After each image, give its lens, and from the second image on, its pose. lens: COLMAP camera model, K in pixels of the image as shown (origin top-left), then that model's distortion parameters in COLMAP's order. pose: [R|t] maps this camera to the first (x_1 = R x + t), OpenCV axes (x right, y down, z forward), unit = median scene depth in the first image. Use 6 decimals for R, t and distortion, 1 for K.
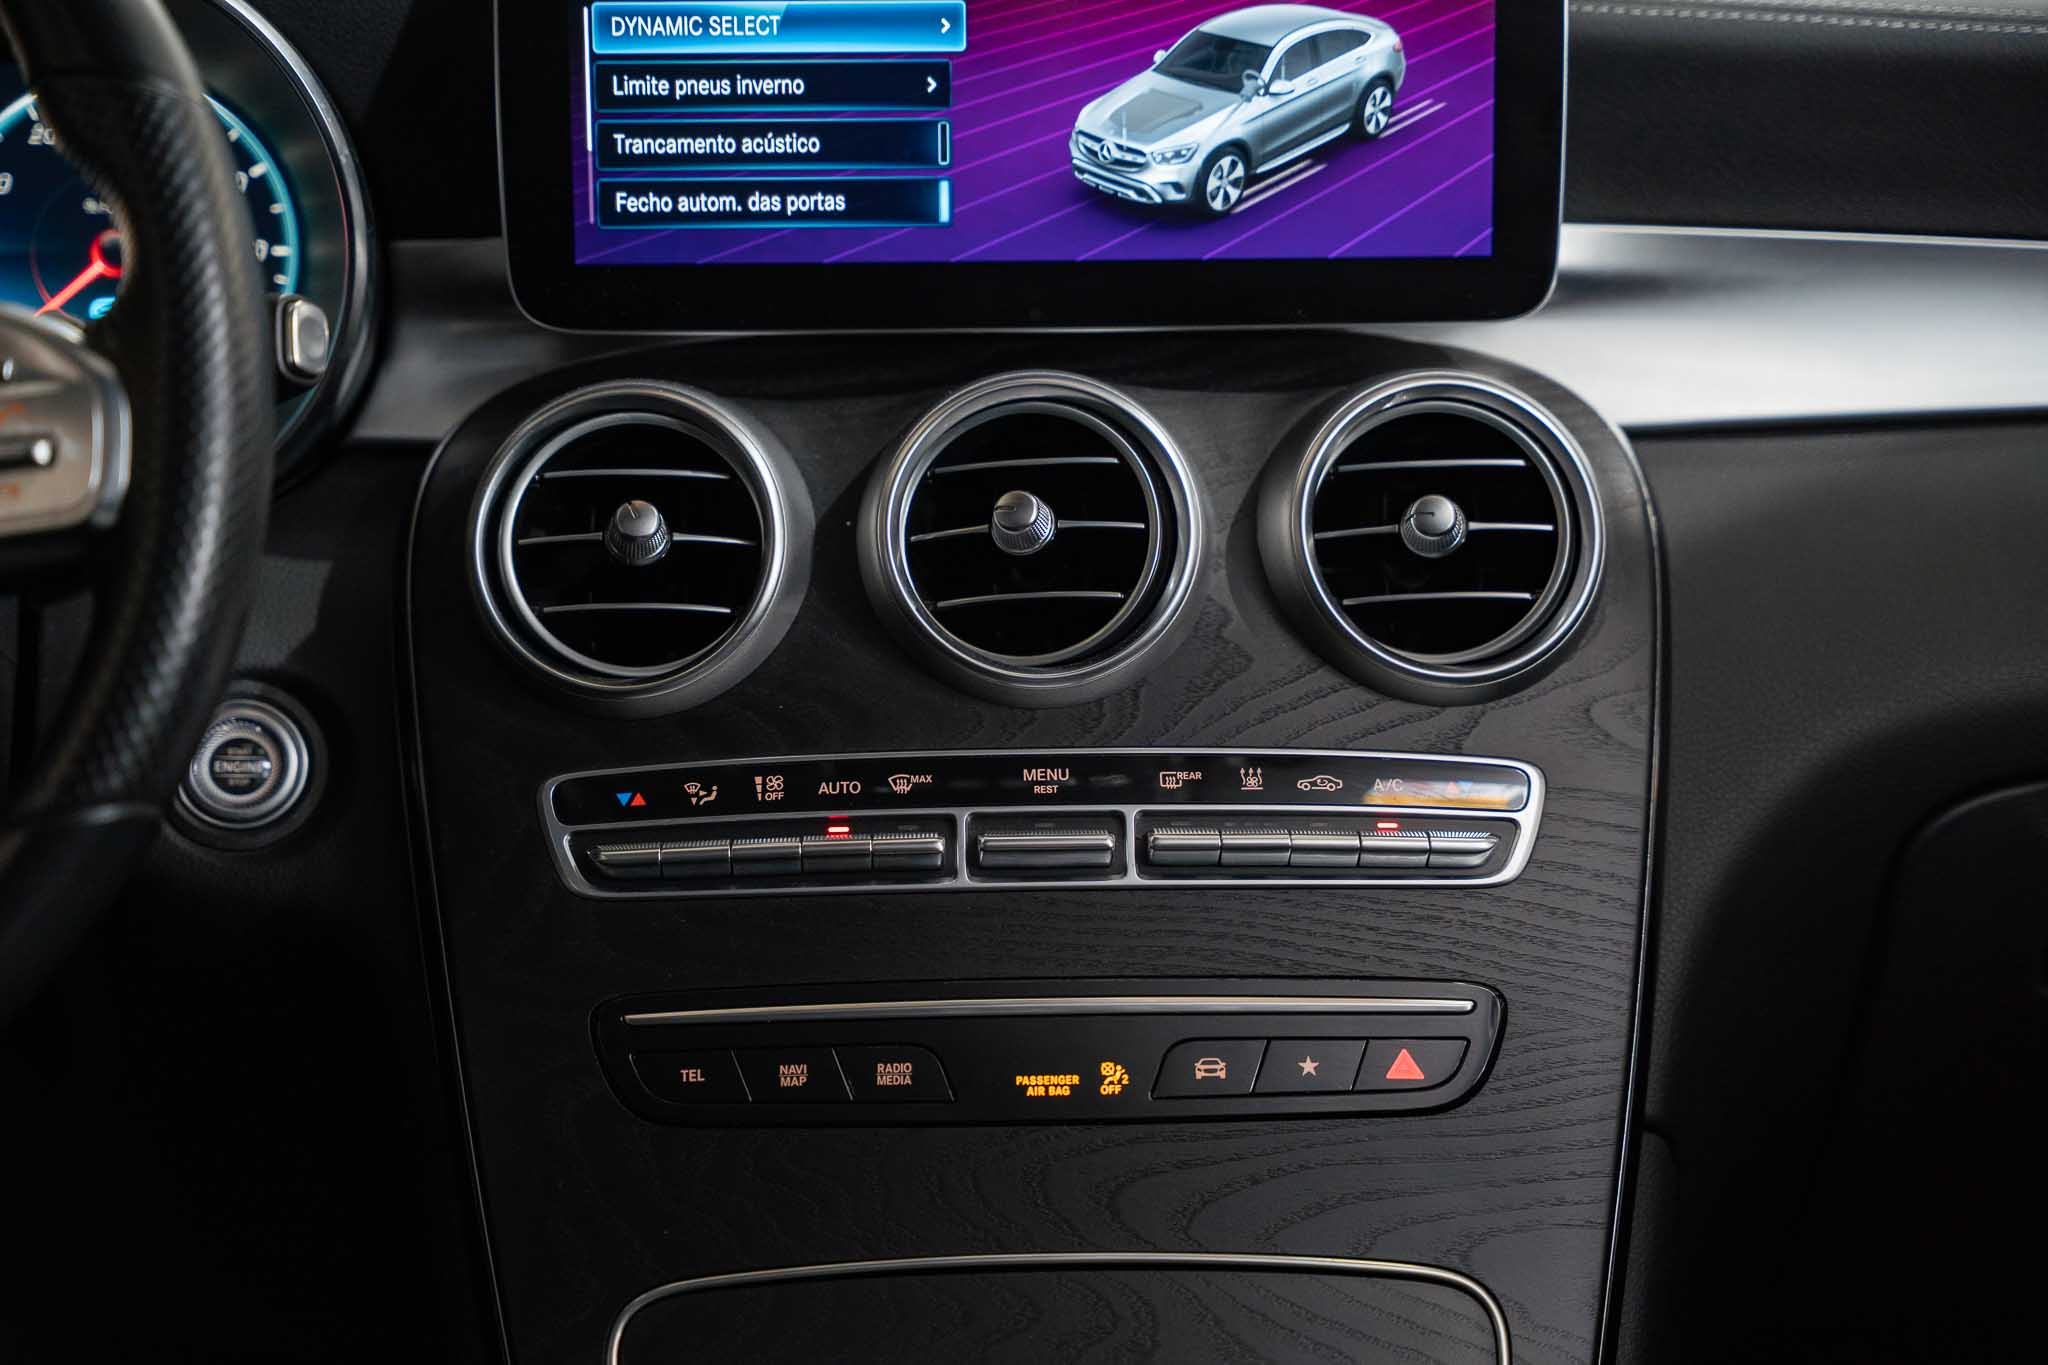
lens RADIAL K [[3702.9, 0, 1003.2], [0, 3702.9, 693.0], [0, 0, 1]] dist [0.015784, 0.000000]
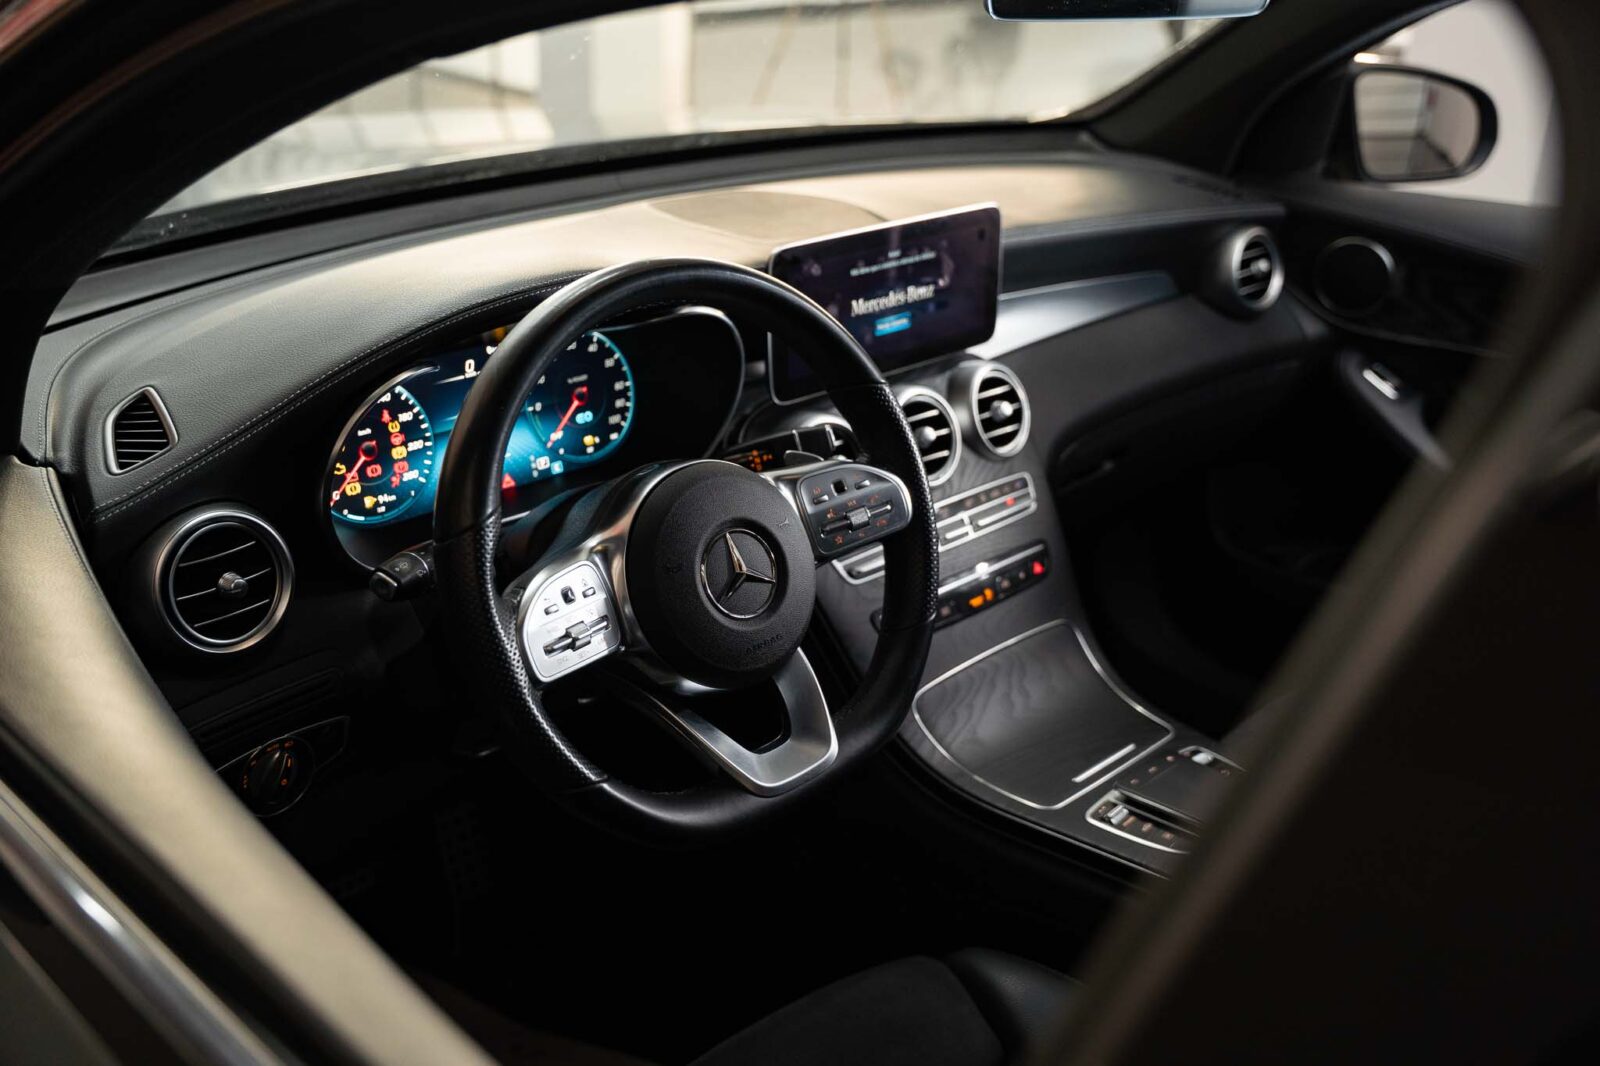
lens RADIAL K [[1584.4, 0, 814.0], [0, 1584.4, 532.5], [0, 0, 1]] dist [-0.003968, 0.000000]
pose [[0.735268, -0.250272, 0.629877, -0.940322], [0.119564, 0.962649, 0.242924, -0.307757], [-0.667147, -0.103304, 0.737728, 0.029443]]
